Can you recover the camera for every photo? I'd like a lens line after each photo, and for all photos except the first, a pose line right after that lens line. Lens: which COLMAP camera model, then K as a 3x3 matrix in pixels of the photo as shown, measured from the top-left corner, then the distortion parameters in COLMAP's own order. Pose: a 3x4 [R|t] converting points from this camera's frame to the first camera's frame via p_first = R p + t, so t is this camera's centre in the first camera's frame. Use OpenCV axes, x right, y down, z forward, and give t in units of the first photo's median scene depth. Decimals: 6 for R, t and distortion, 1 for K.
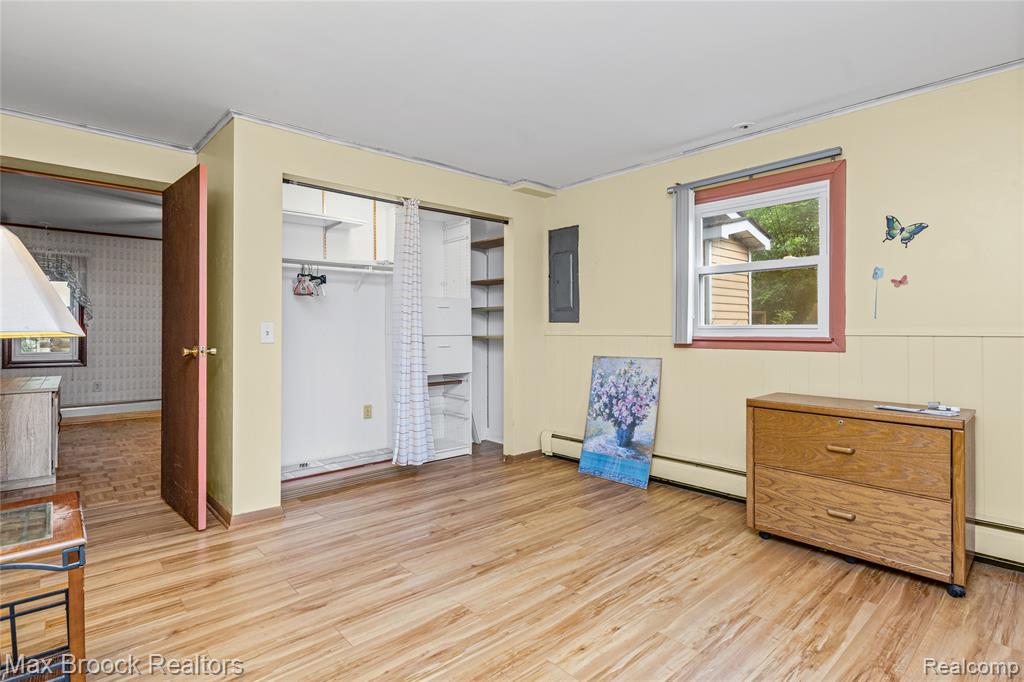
lens RADIAL K [[492.7, 0, 512.4], [0, 492.7, 335.2], [0, 0, 1]] dist [0.003851, -0.000068]
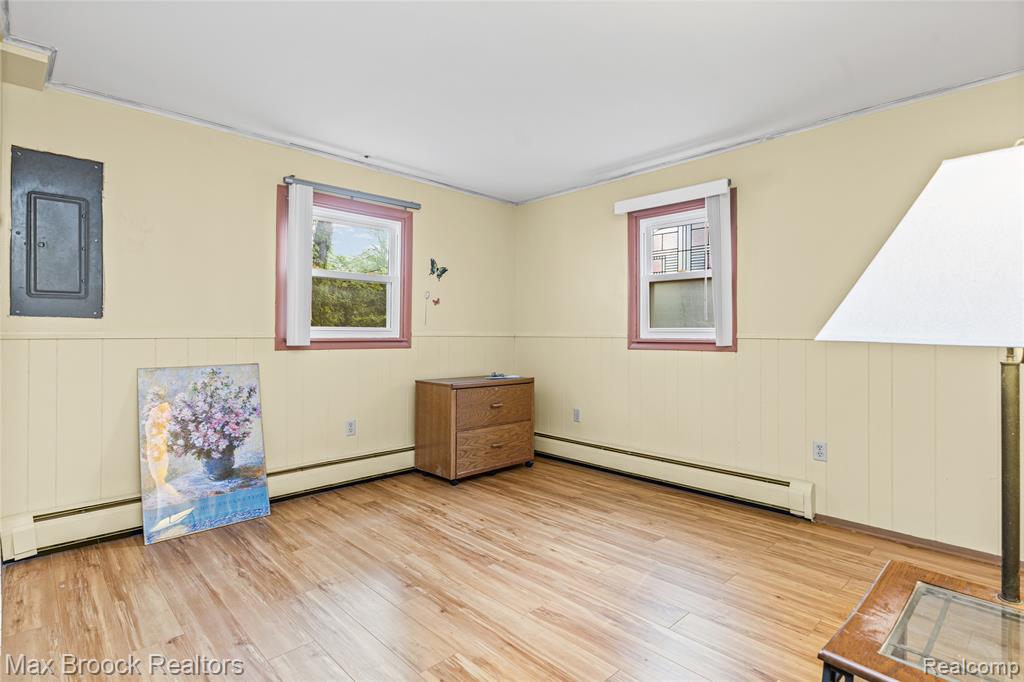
lens RADIAL K [[492.7, 0, 516.0], [0, 492.7, 339.2], [0, 0, 1]] dist [0.003851, -0.000068]
pose [[-0.002407, -0.010683, 0.999940, -0.586889], [0.003989, 0.999935, 0.010693, -0.003900], [-0.999989, 0.004014, -0.002364, 0.559054]]
